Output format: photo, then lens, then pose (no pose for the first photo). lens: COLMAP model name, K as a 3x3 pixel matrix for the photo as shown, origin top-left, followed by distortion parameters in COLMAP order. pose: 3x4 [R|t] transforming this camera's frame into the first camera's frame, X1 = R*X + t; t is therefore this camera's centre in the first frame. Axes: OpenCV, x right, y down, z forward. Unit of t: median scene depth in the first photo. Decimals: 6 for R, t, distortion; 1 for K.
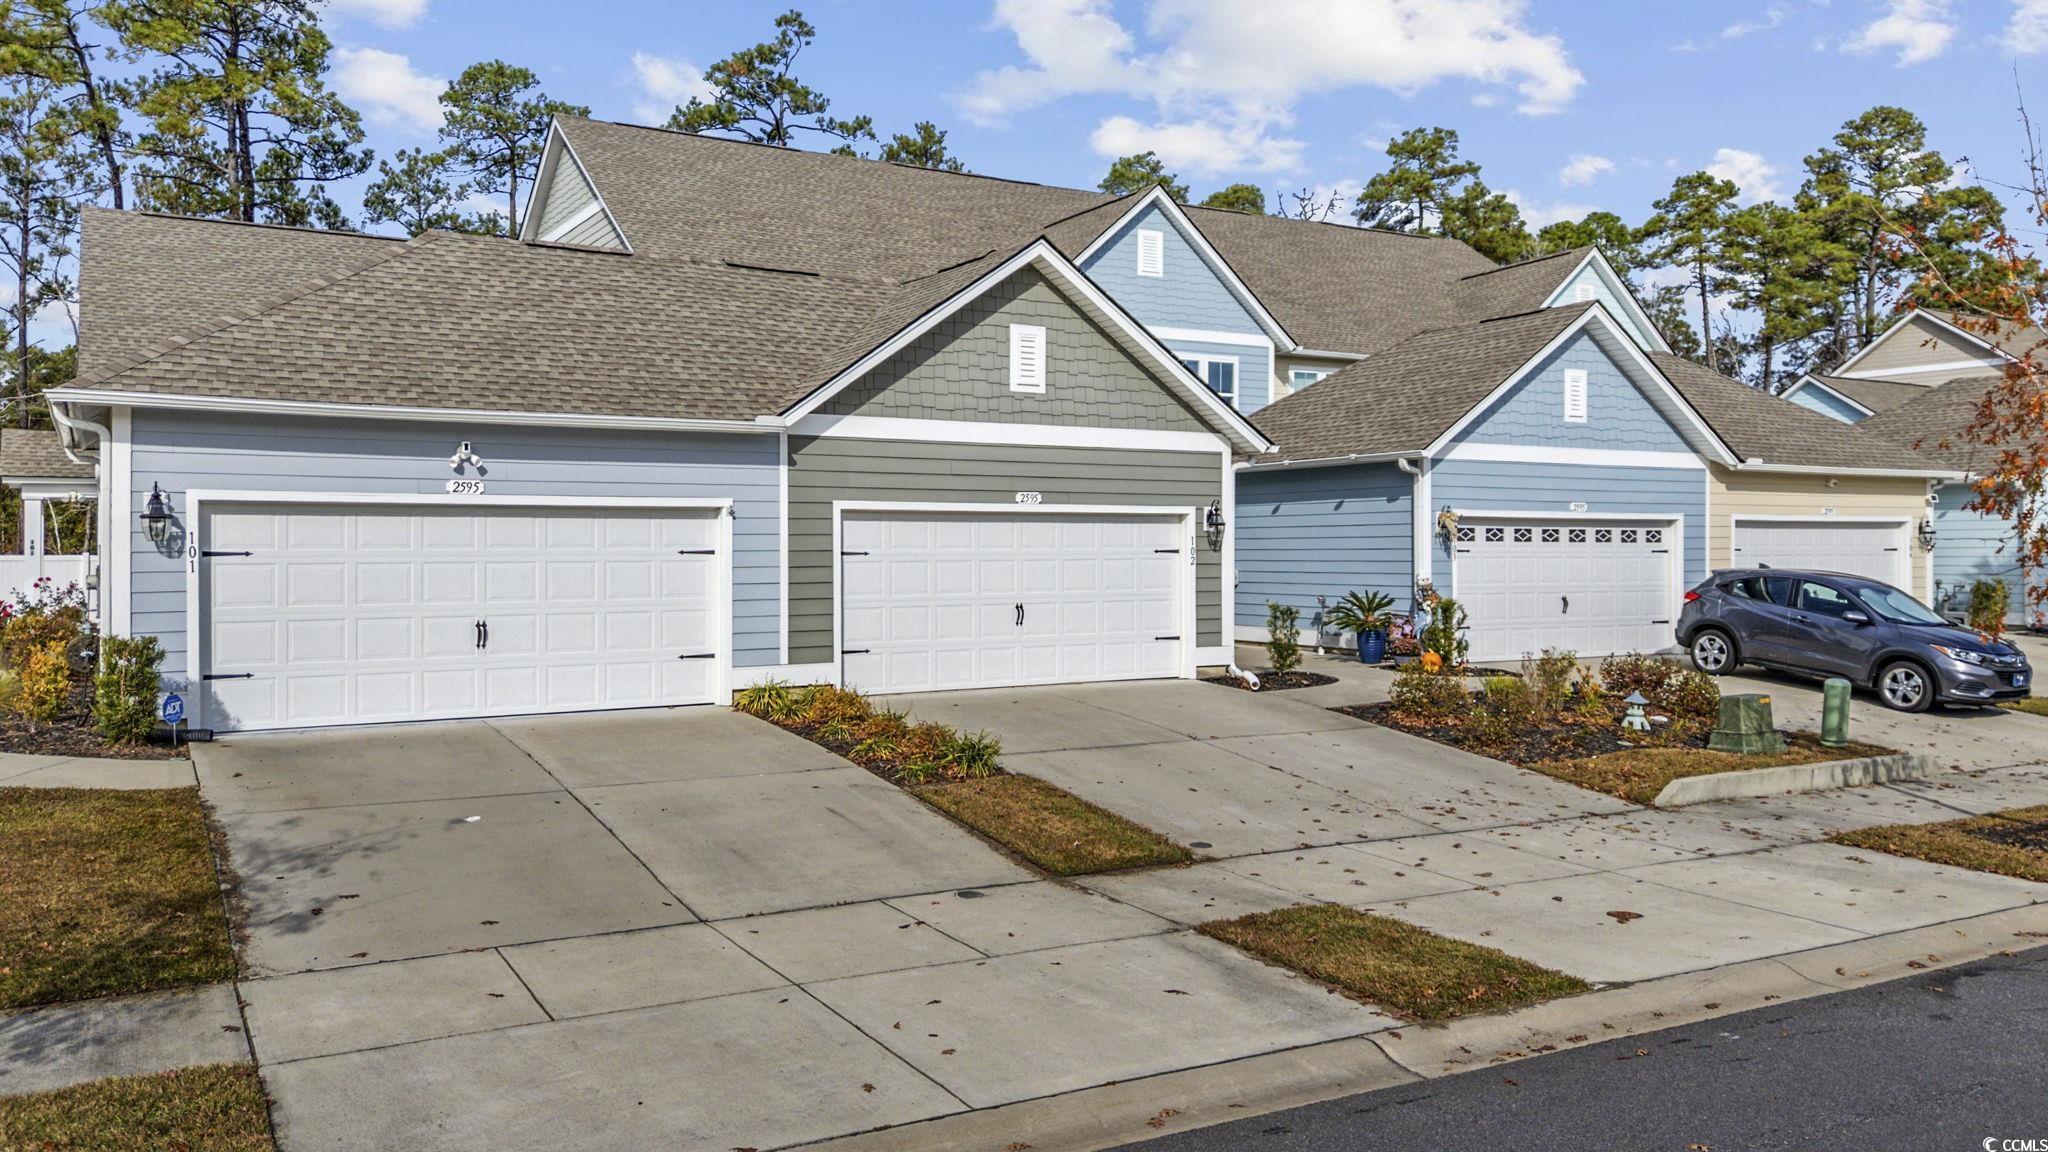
lens RADIAL K [[1510.7, 0, 1060.5], [0, 1510.7, 567.7], [0, 0, 1]] dist [0.045848, -0.000163]
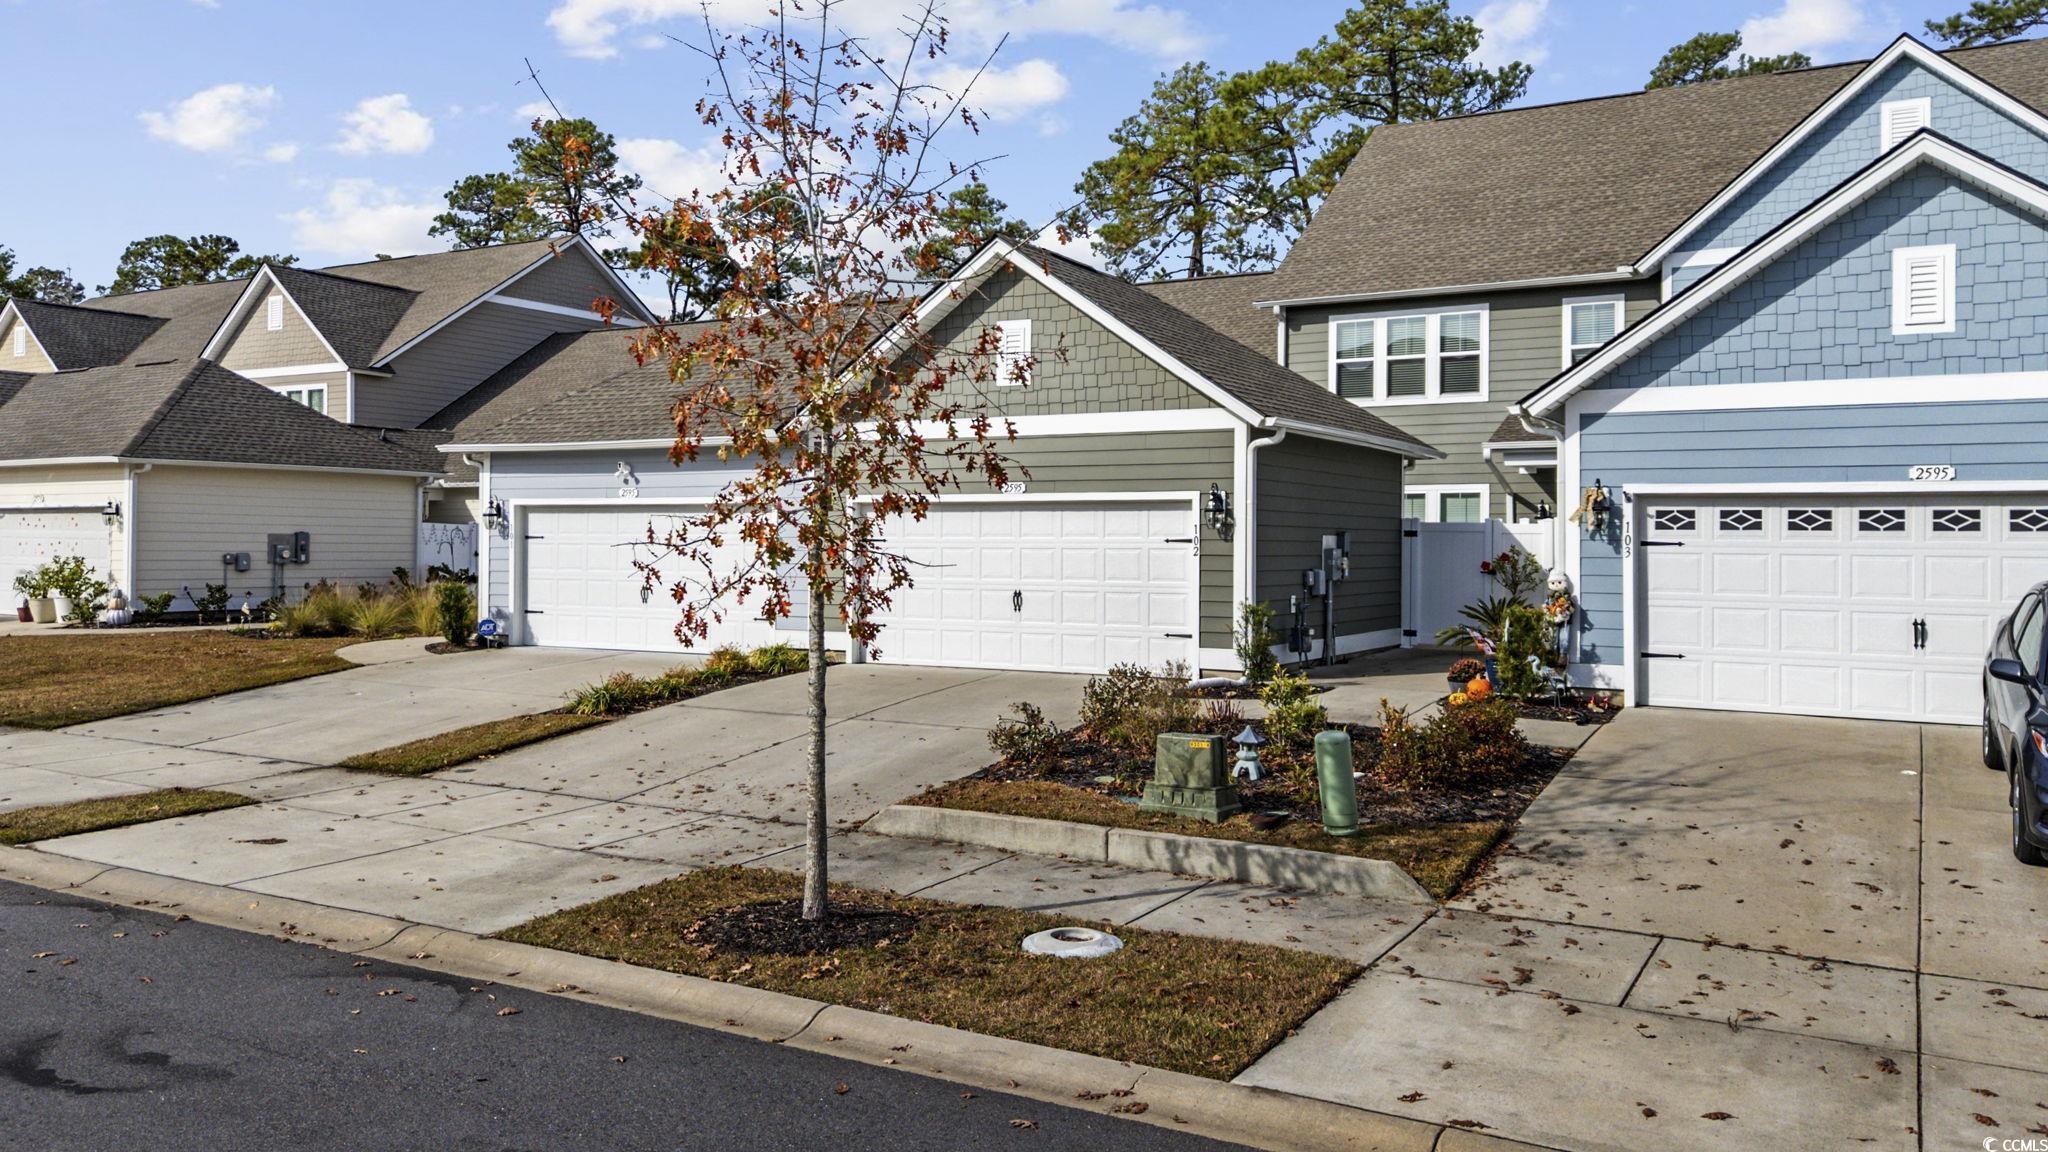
lens RADIAL K [[1510.7, 0, 1060.5], [0, 1510.7, 567.7], [0, 0, 1]] dist [0.045848, -0.000163]
pose [[0.513621, 0.020790, -0.857766, 0.732847], [-0.015760, 0.999766, 0.014795, -0.006161], [0.857873, 0.005919, 0.513828, 0.414429]]
